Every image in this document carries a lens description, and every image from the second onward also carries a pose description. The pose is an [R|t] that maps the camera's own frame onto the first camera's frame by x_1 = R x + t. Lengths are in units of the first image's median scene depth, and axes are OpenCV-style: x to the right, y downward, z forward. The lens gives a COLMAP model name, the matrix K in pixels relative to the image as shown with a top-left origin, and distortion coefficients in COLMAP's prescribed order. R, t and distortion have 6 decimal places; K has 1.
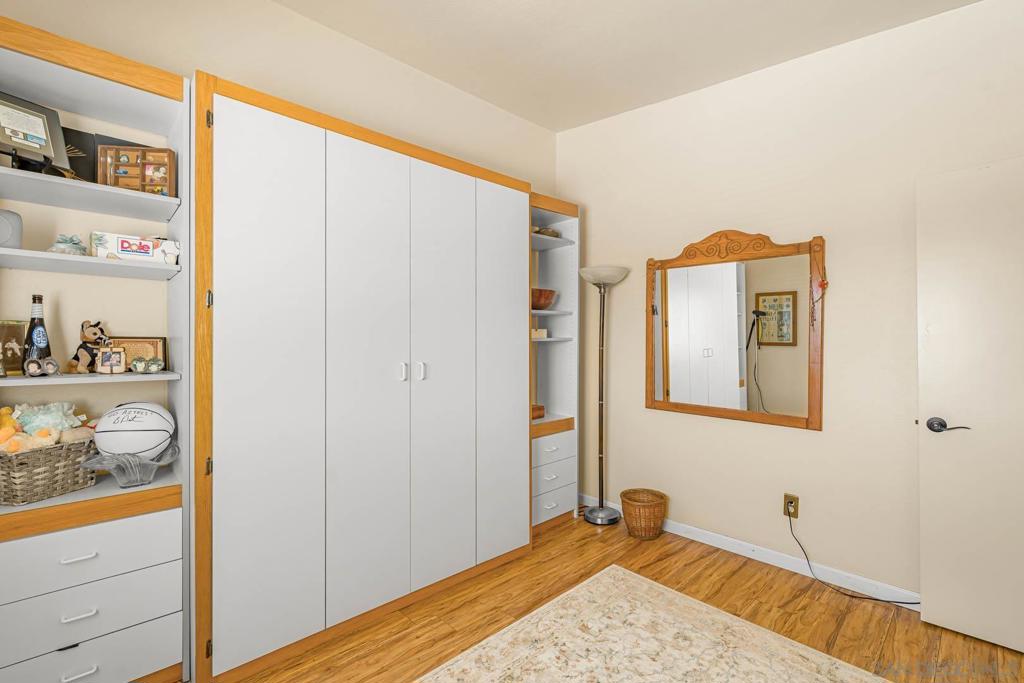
lens RADIAL K [[451.6, 0, 514.2], [0, 451.6, 342.8], [0, 0, 1]] dist [0.005149, -0.002239]
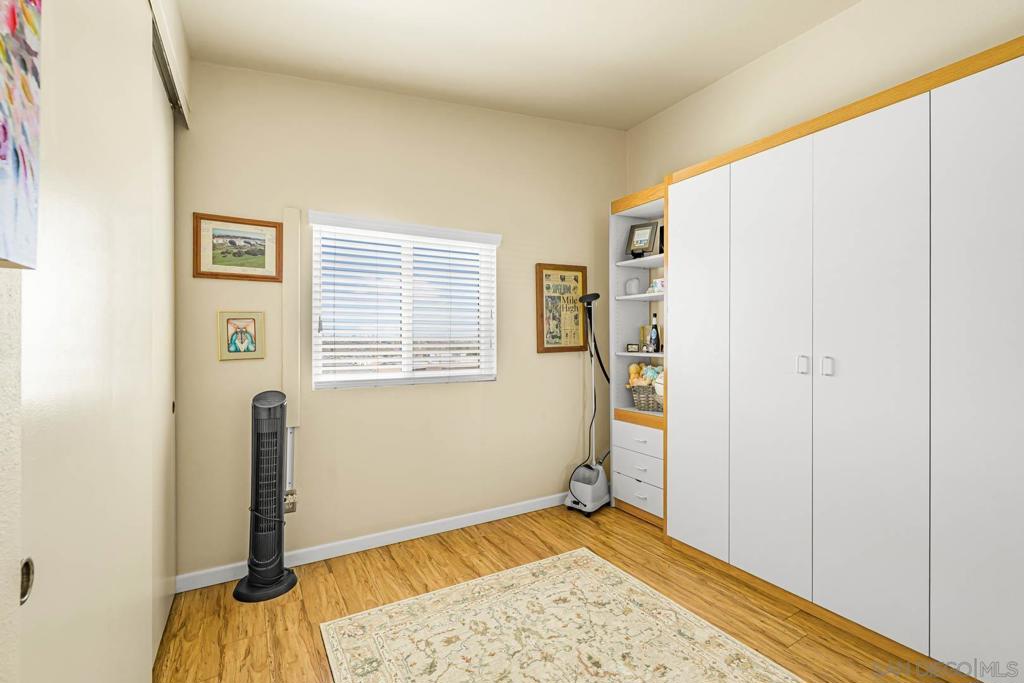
lens RADIAL K [[451.6, 0, 513.0], [0, 451.6, 338.8], [0, 0, 1]] dist [0.005149, -0.002239]
pose [[-0.211962, 0.000875, -0.977277, 0.940237], [0.002399, 0.999997, 0.000375, 0.008267], [0.977275, -0.002265, -0.211964, 0.687985]]
